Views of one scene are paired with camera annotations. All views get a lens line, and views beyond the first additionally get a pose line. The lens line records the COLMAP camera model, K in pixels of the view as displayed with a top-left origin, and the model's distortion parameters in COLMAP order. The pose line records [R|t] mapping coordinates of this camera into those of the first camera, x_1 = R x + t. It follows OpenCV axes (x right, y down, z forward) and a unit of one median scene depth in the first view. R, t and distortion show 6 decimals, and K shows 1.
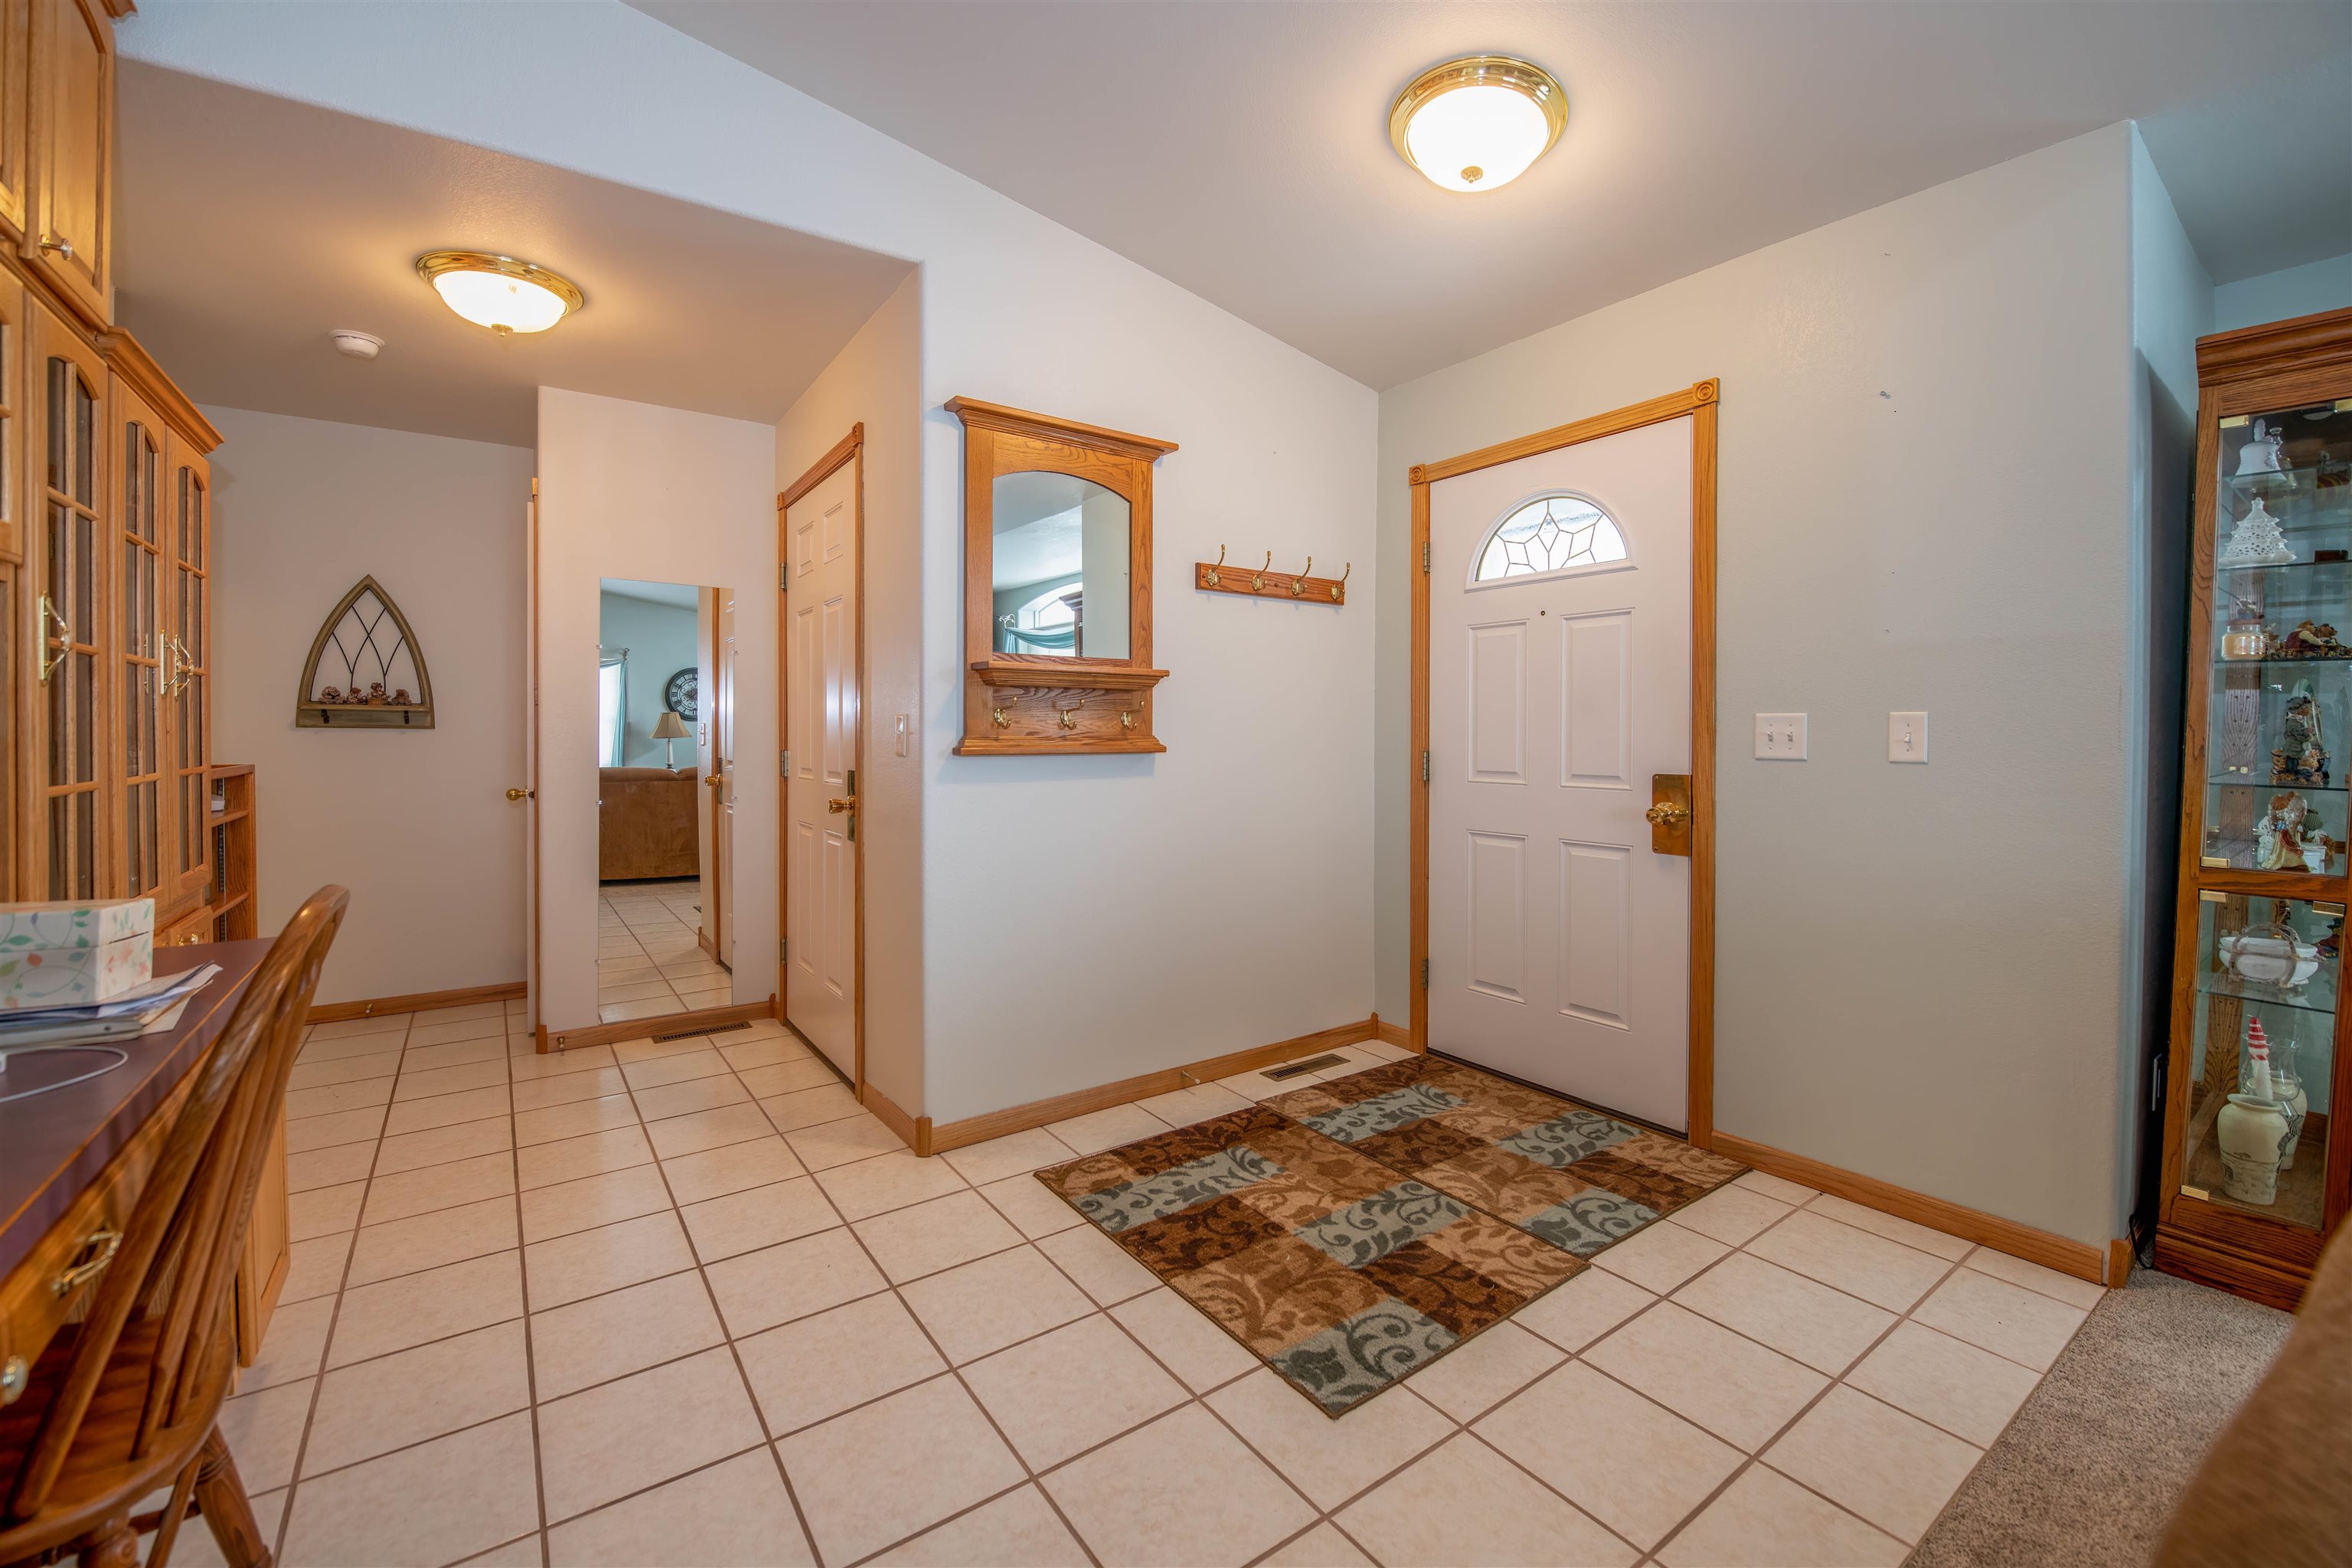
lens RADIAL K [[970.7, 0, 1168.5], [0, 970.7, 736.1], [0, 0, 1]] dist [0.001301, -0.000034]
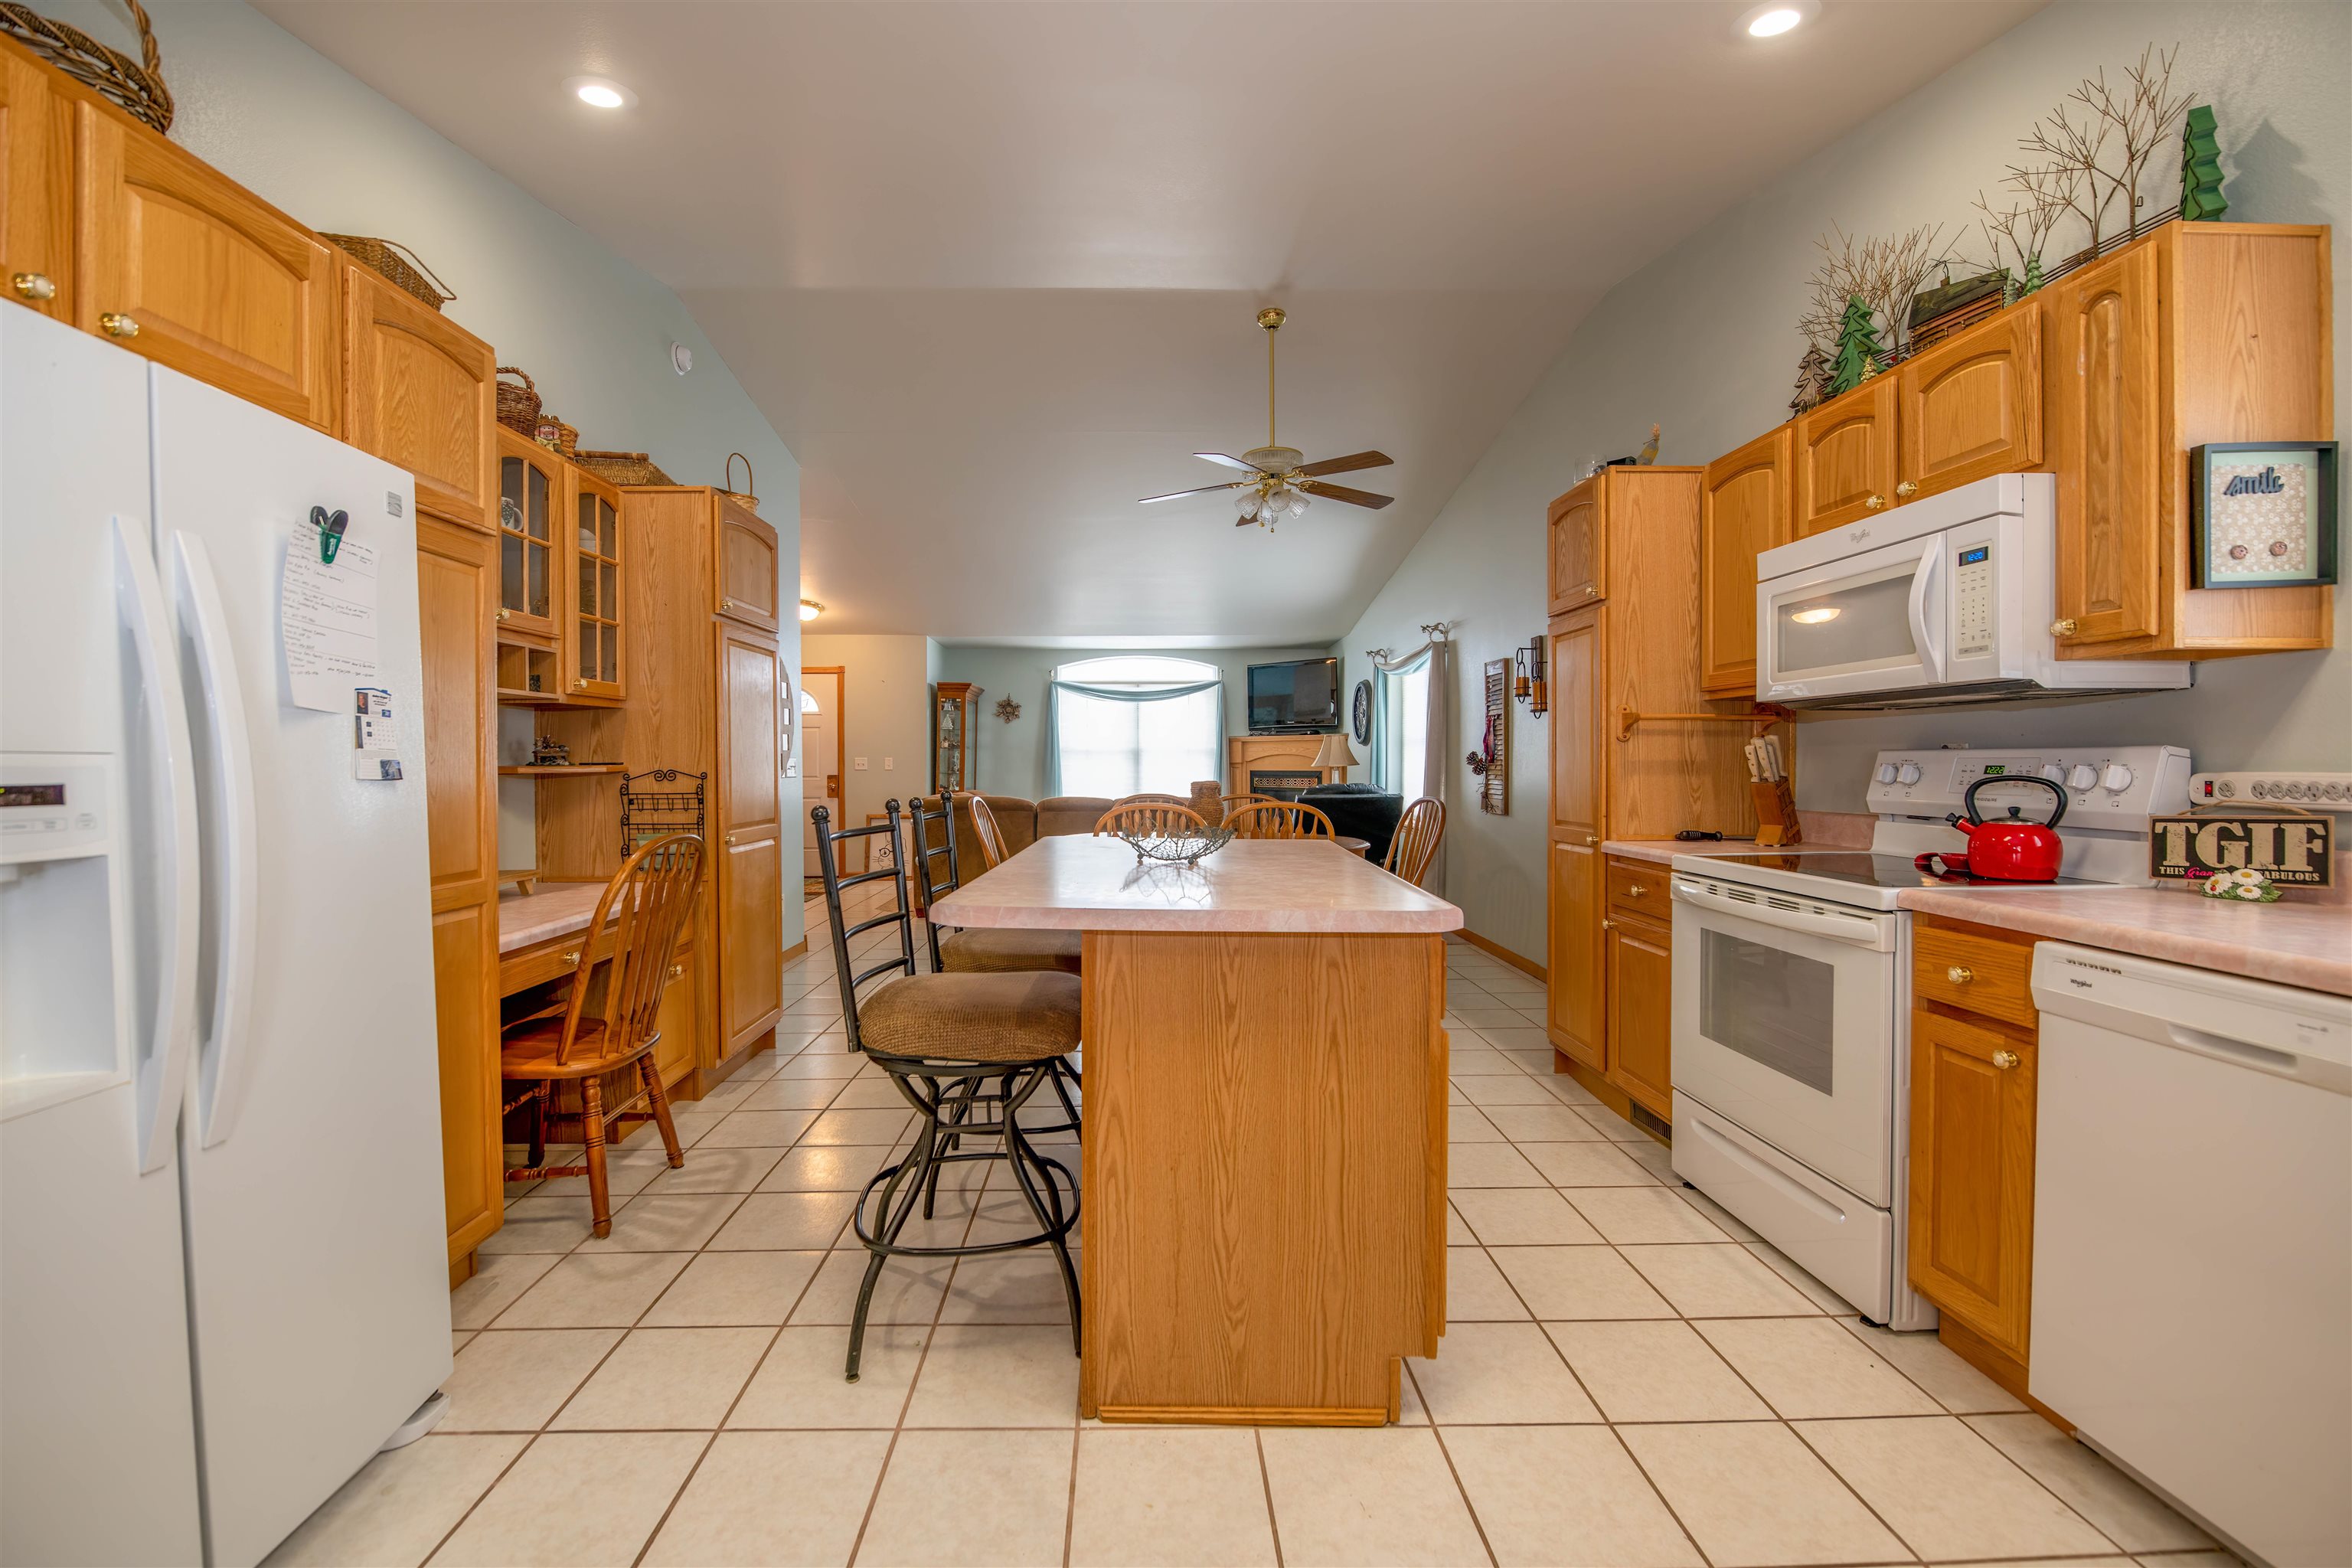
lens RADIAL K [[984.2, 0, 1182.1], [0, 984.2, 761.9], [0, 0, 1]] dist [-0.014734, -0.001493]
pose [[0.544167, -0.008364, 0.838935, -1.797268], [0.006094, 0.999963, 0.006017, -0.024027], [-0.838955, 0.001838, 0.544198, -2.020440]]
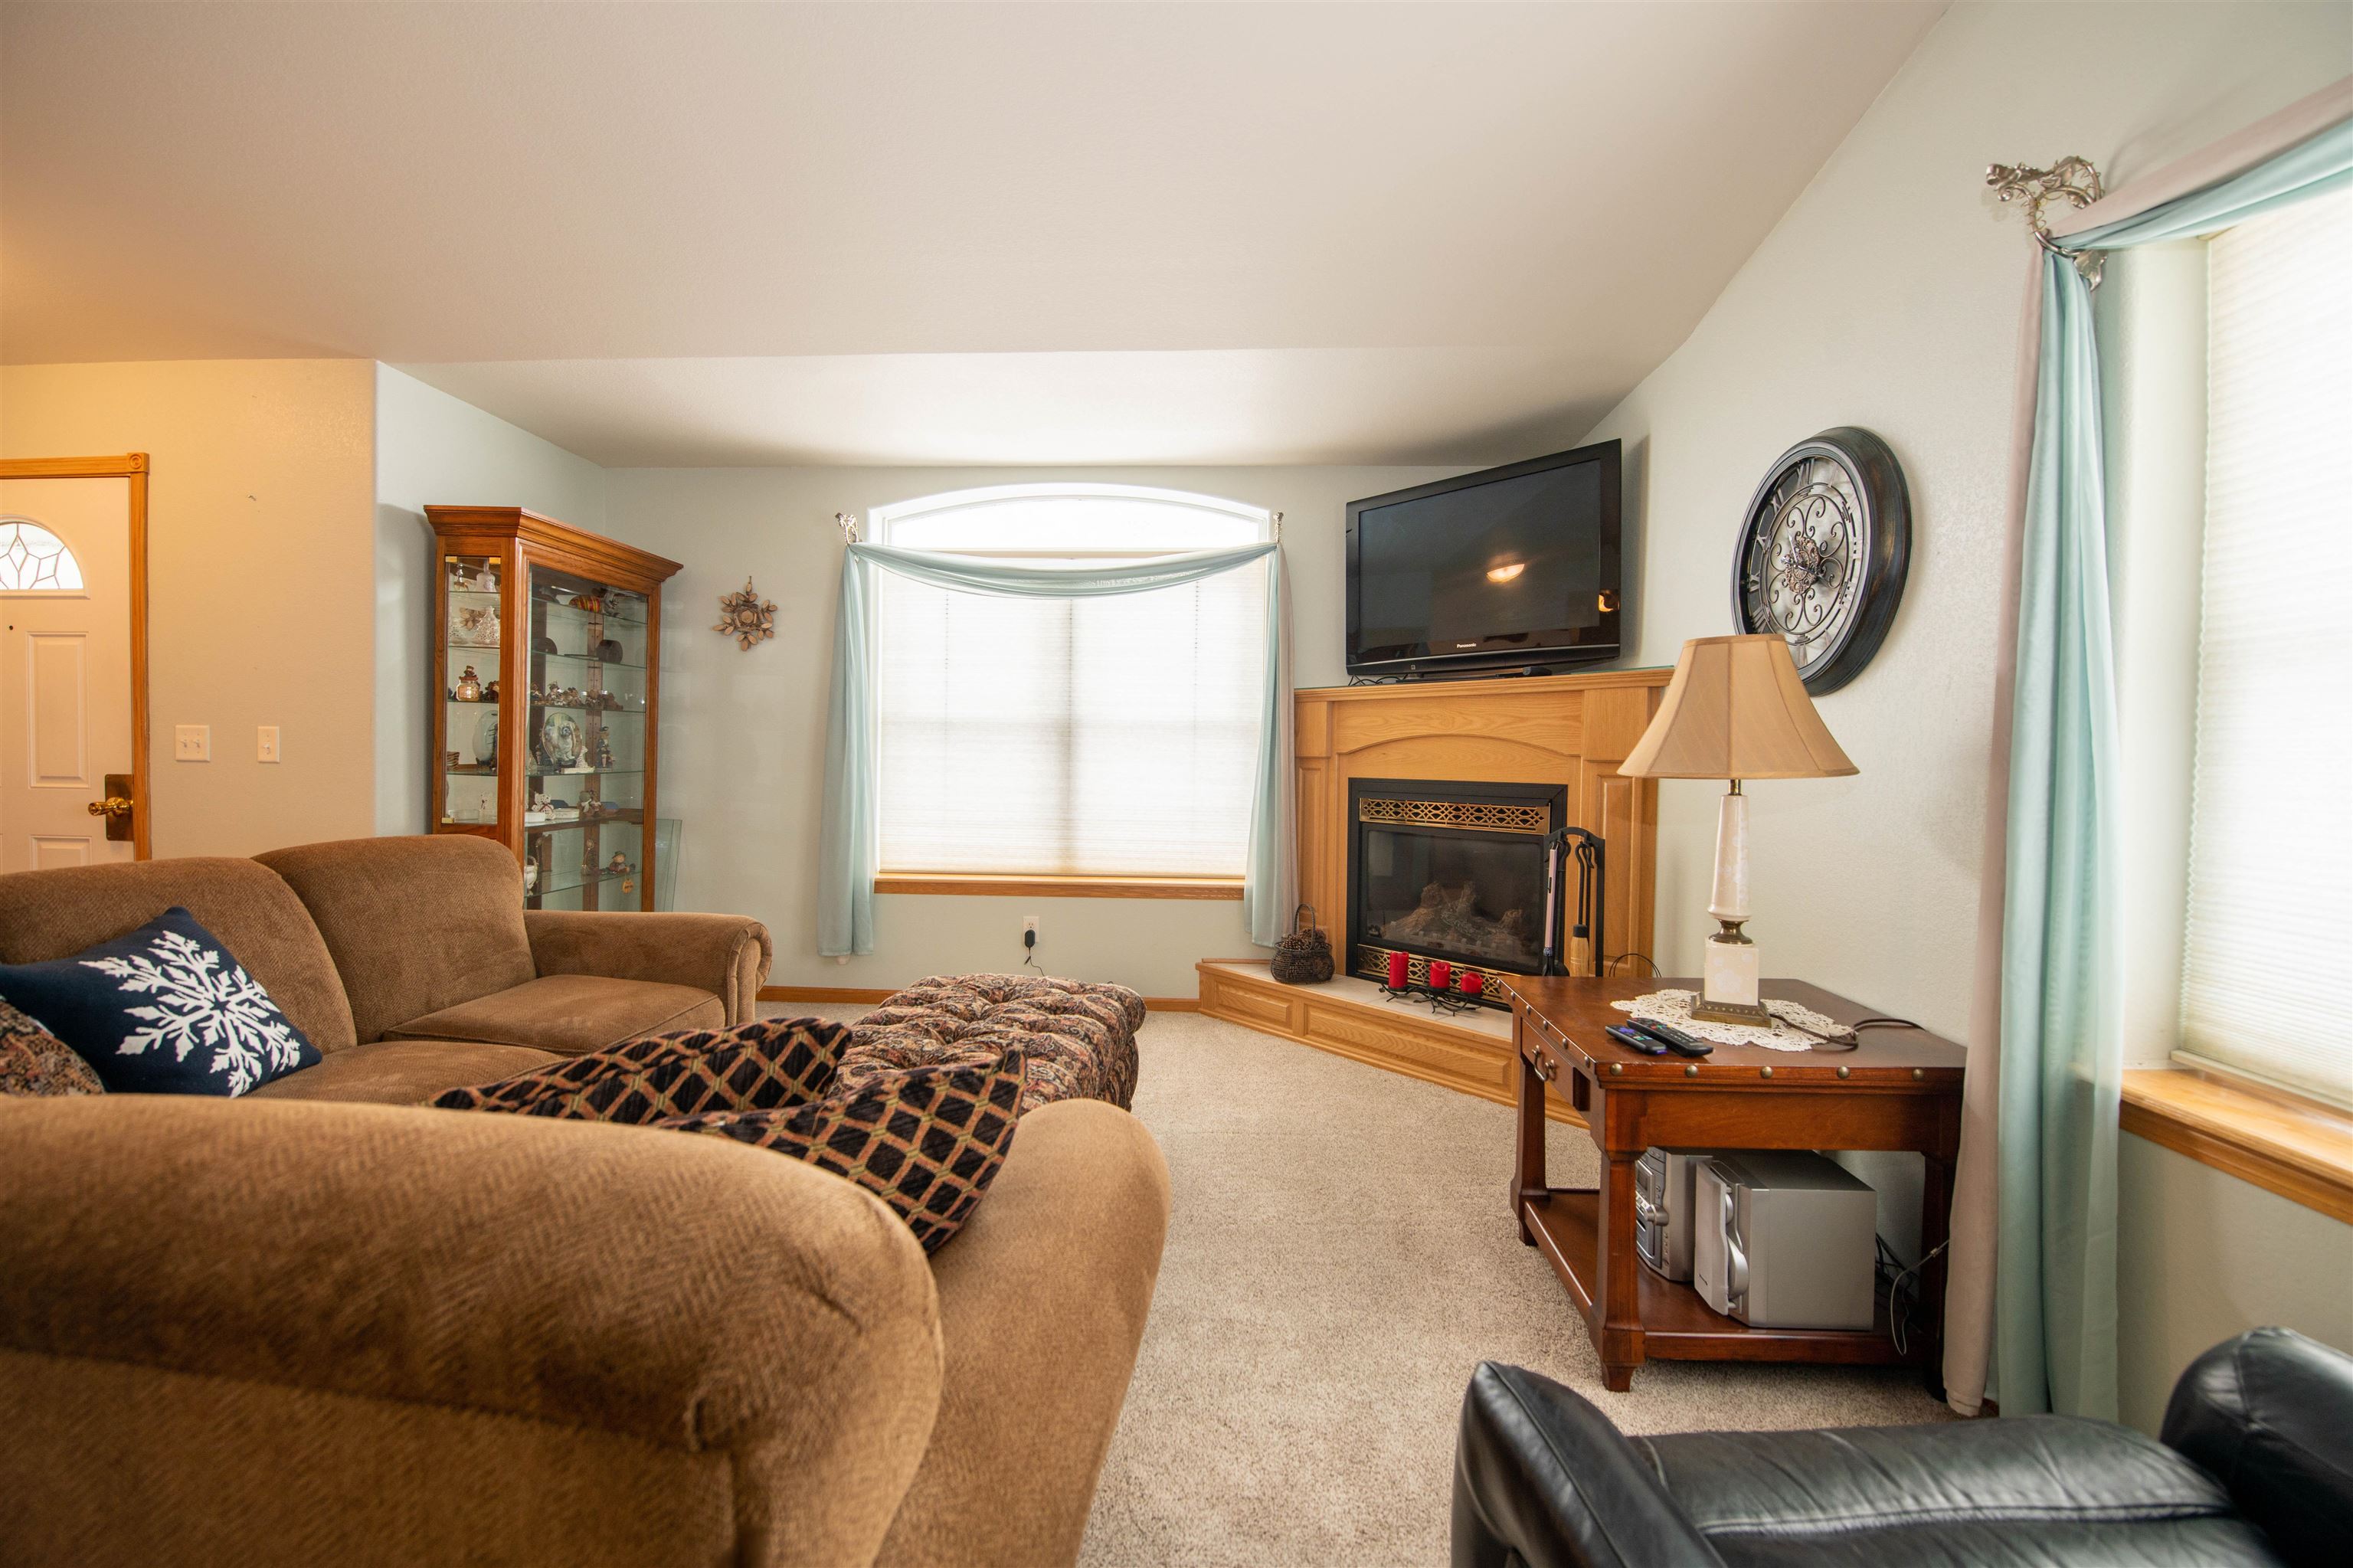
lens RADIAL K [[984.7, 0, 1182.6], [0, 984.7, 761.8], [0, 0, 1]] dist [-0.014734, -0.001493]
pose [[0.627601, -0.003120, 0.778529, 0.428682], [-0.009220, 0.999892, 0.011440, -0.002048], [-0.778481, -0.014358, 0.627504, -0.791154]]
